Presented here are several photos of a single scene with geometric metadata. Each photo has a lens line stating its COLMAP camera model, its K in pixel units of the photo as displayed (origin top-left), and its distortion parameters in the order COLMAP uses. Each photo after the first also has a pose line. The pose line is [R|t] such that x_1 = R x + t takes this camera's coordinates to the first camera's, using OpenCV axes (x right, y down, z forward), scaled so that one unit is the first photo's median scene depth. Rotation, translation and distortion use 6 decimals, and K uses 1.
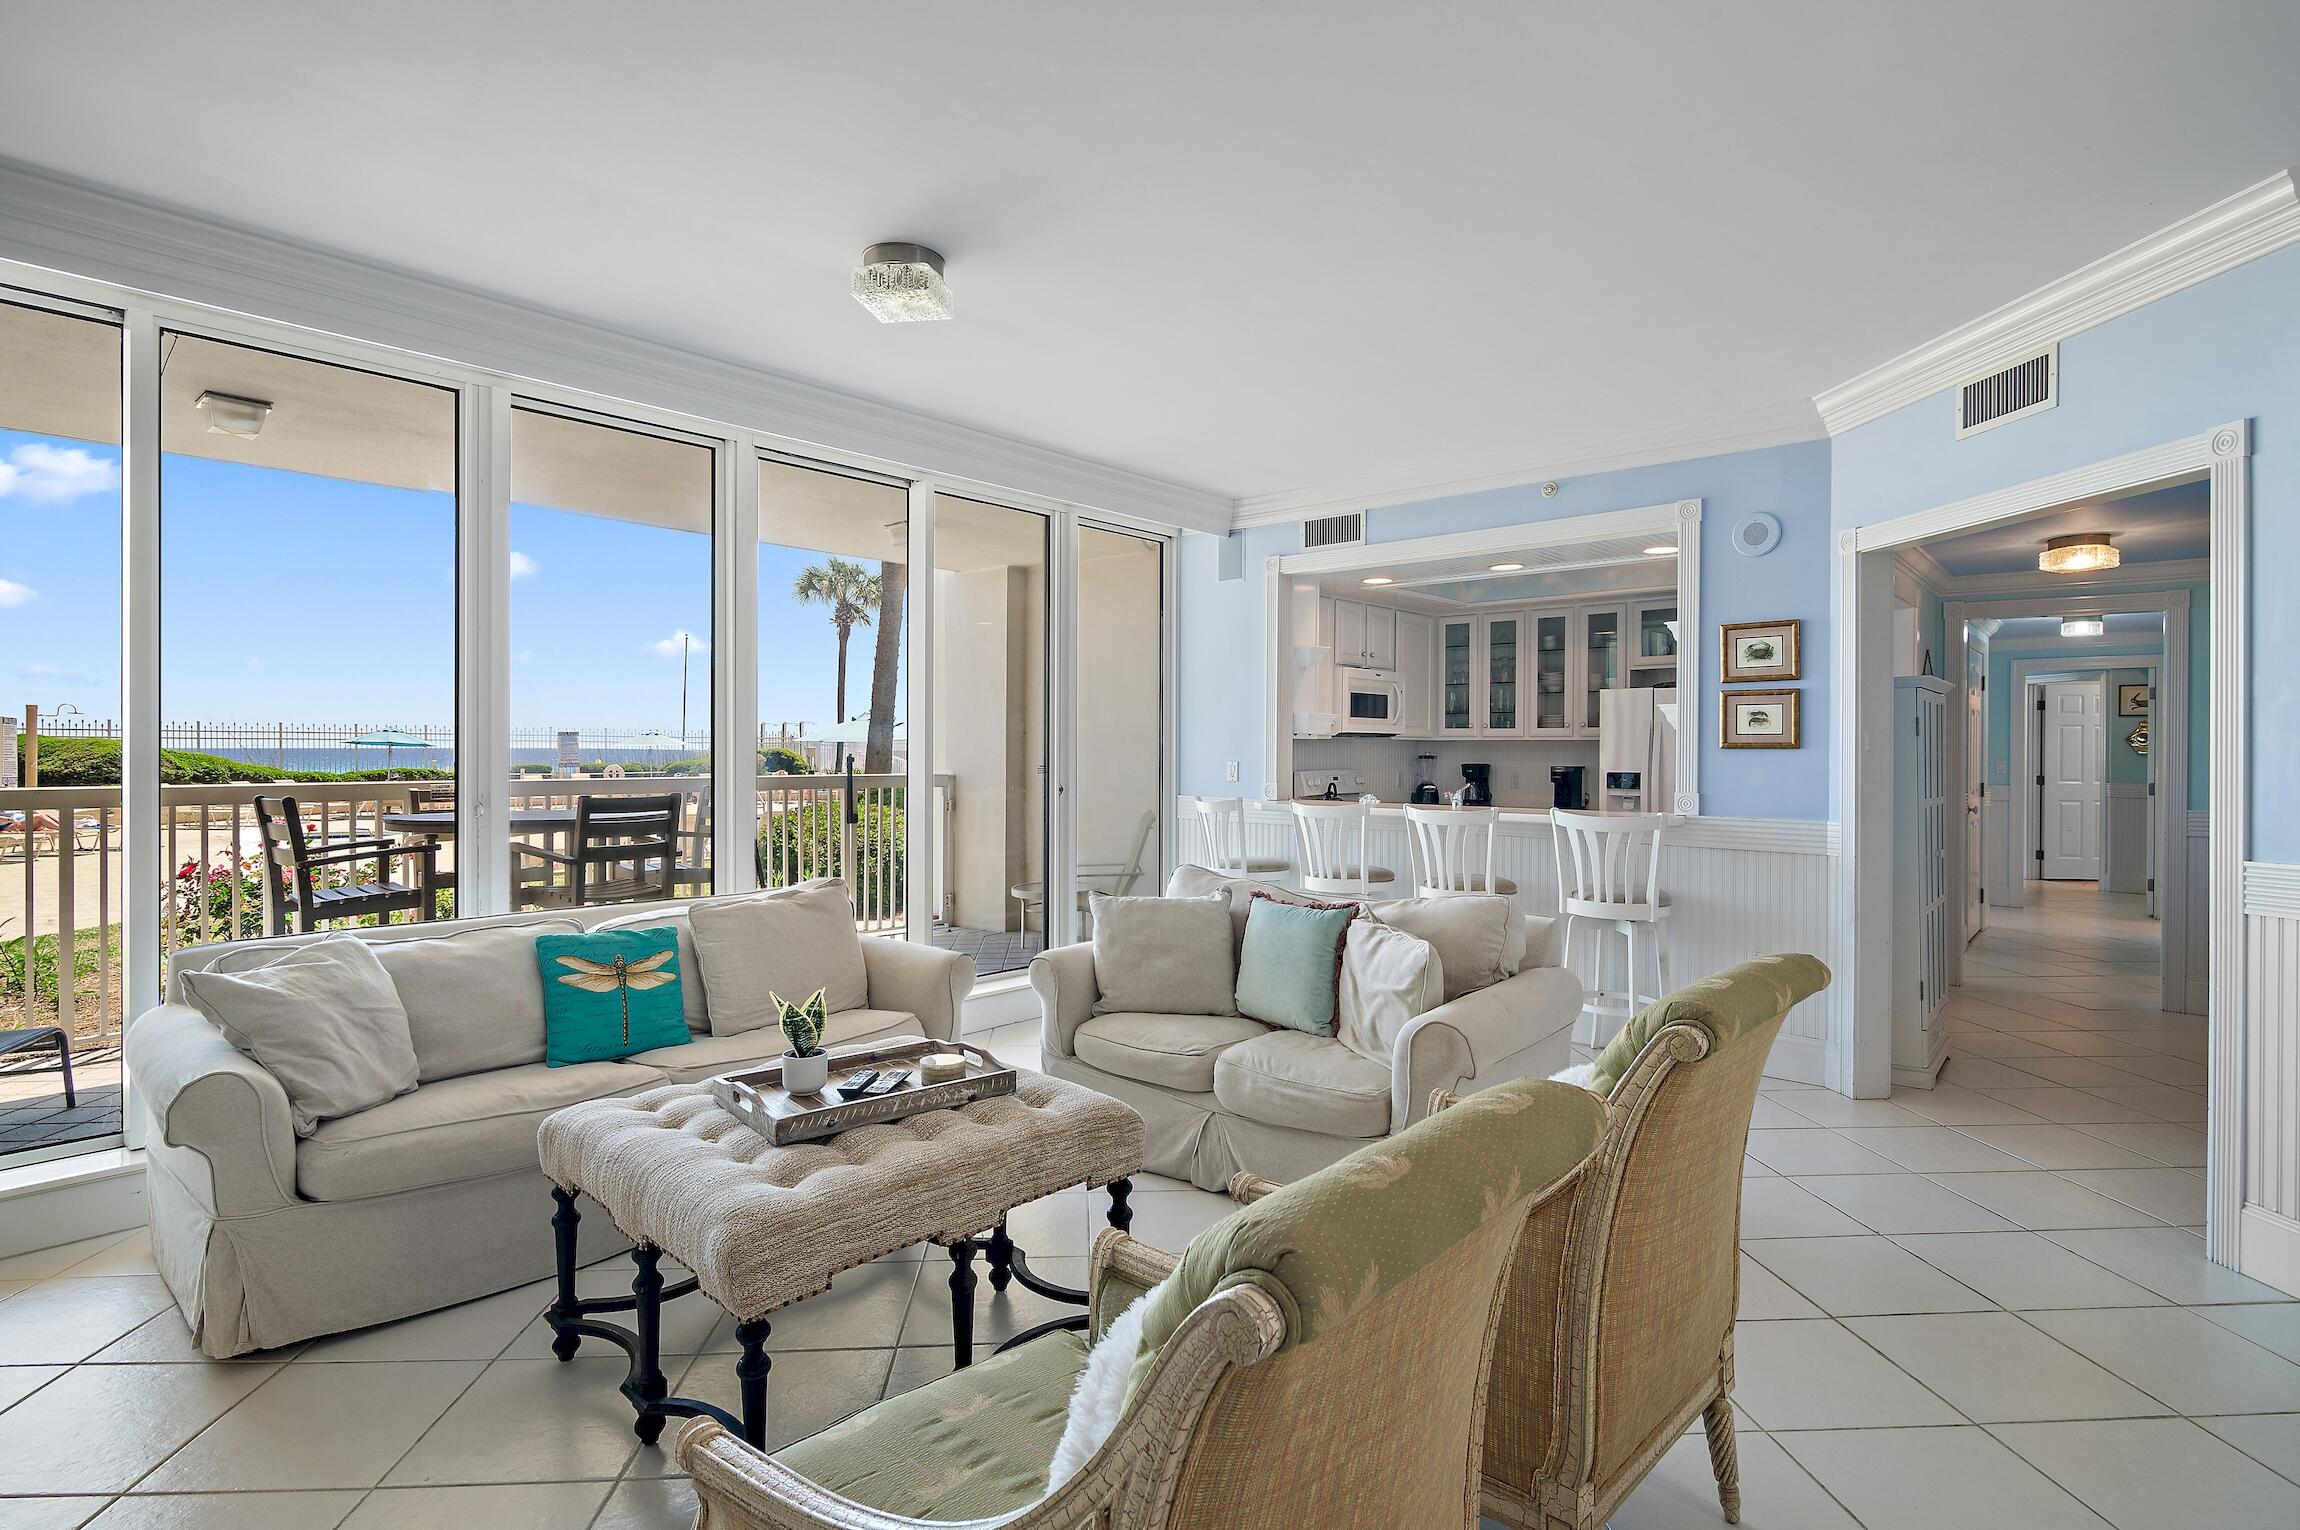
lens RADIAL K [[1153.1, 0, 1136.2], [0, 1153.1, 752.0], [0, 0, 1]] dist [-0.004667, -0.002483]
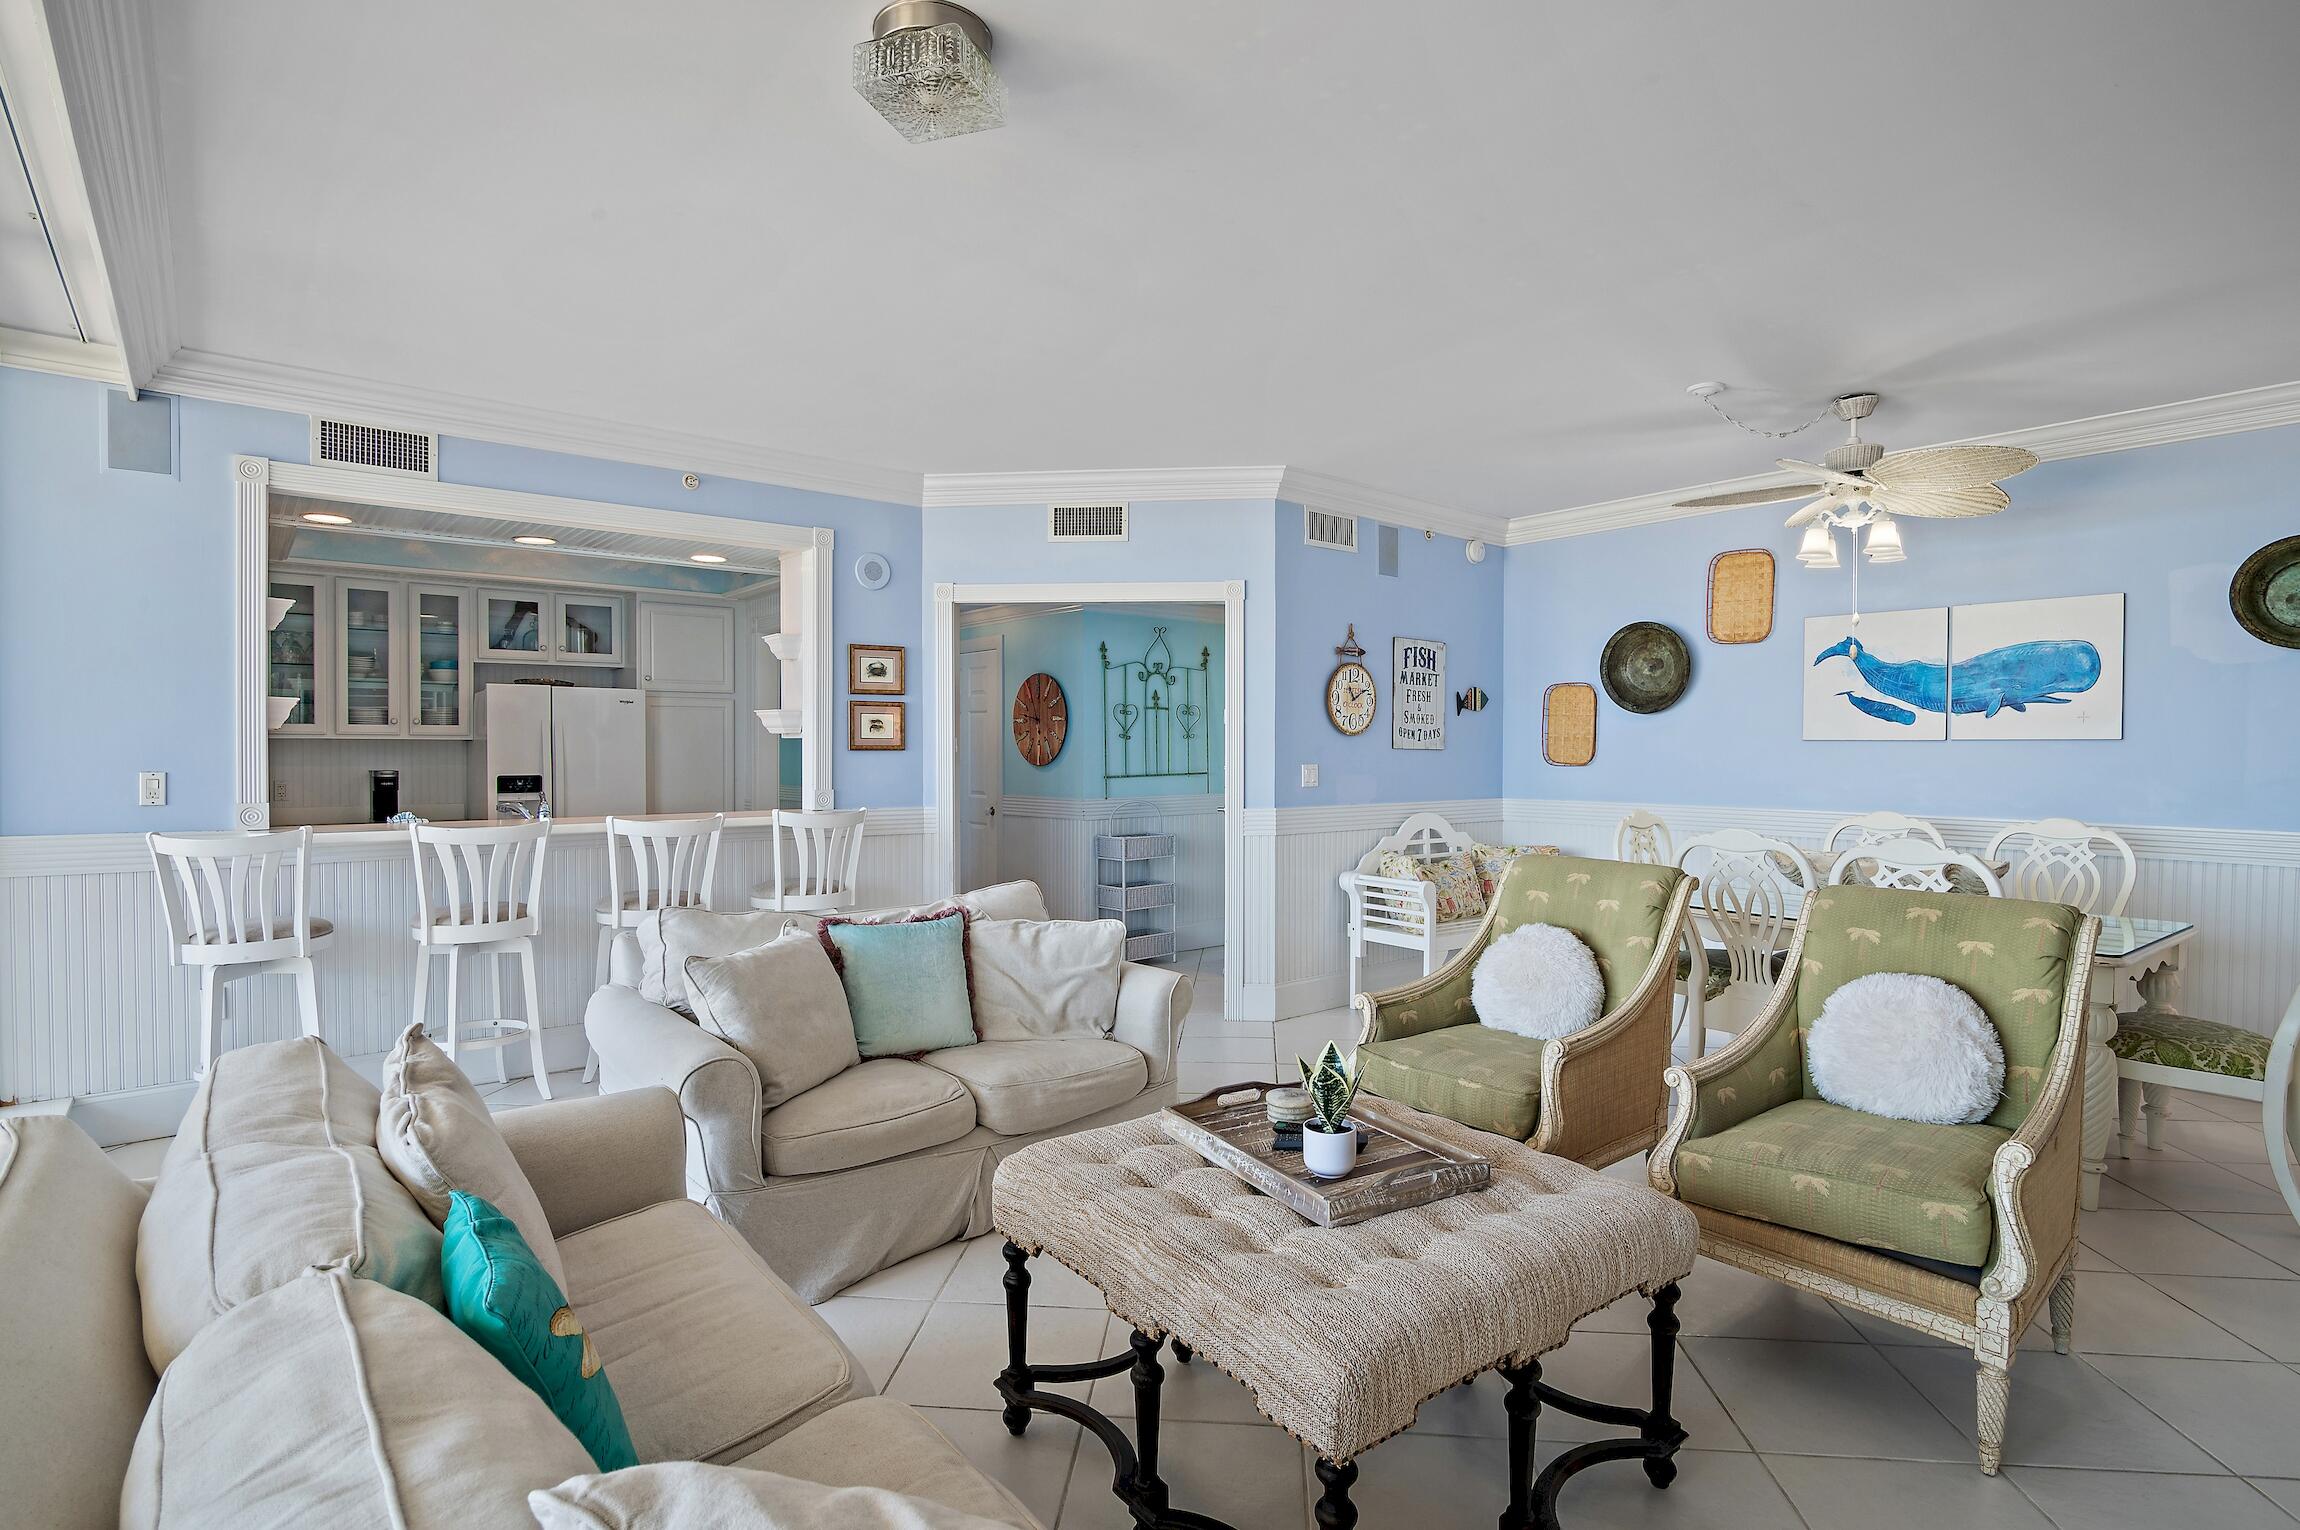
lens RADIAL K [[1153.1, 0, 1153.4], [0, 1153.1, 748.0], [0, 0, 1]] dist [-0.004667, -0.002483]
pose [[0.140983, -0.000462, 0.990012, -0.481348], [0.002364, 0.999997, 0.000130, -0.003949], [-0.990009, 0.002322, 0.140984, 0.430876]]
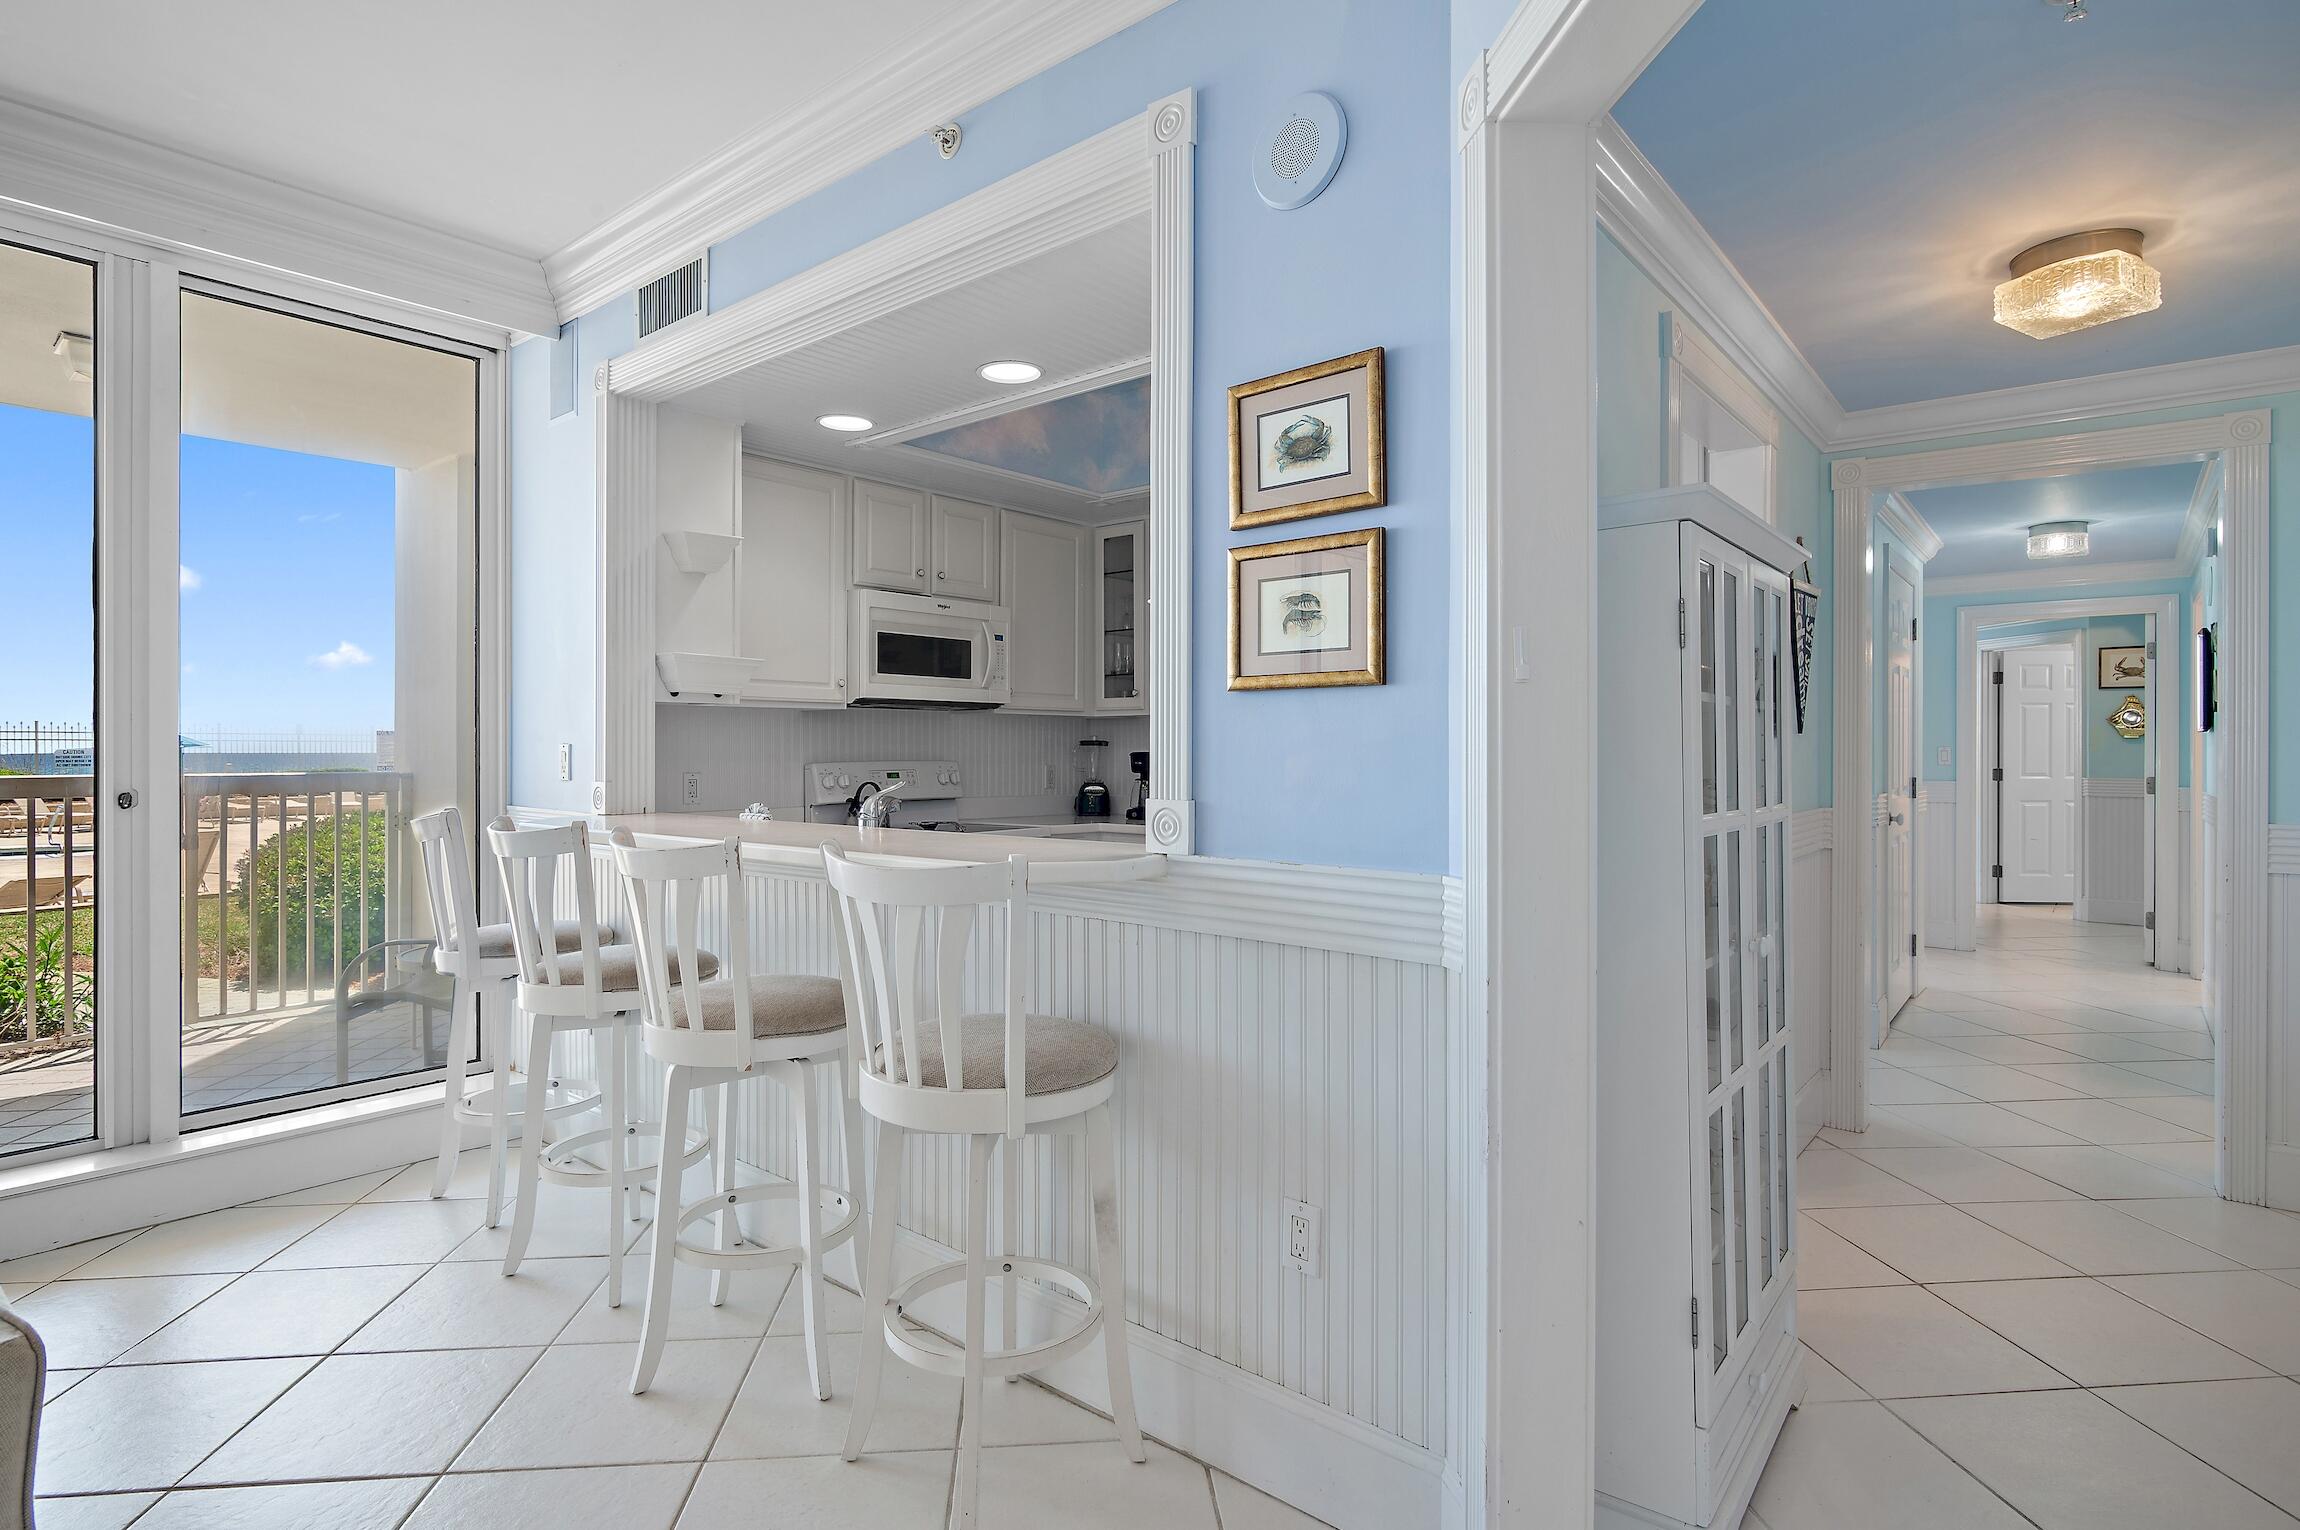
lens RADIAL K [[1173.3, 0, 1135.2], [0, 1173.3, 755.5], [0, 0, 1]] dist [-0.005860, 0.000007]
pose [[0.999488, -0.004438, 0.031691, 0.371939], [0.004368, 0.999988, 0.002270, 0.015053], [-0.031701, -0.002131, 0.999495, 0.473124]]
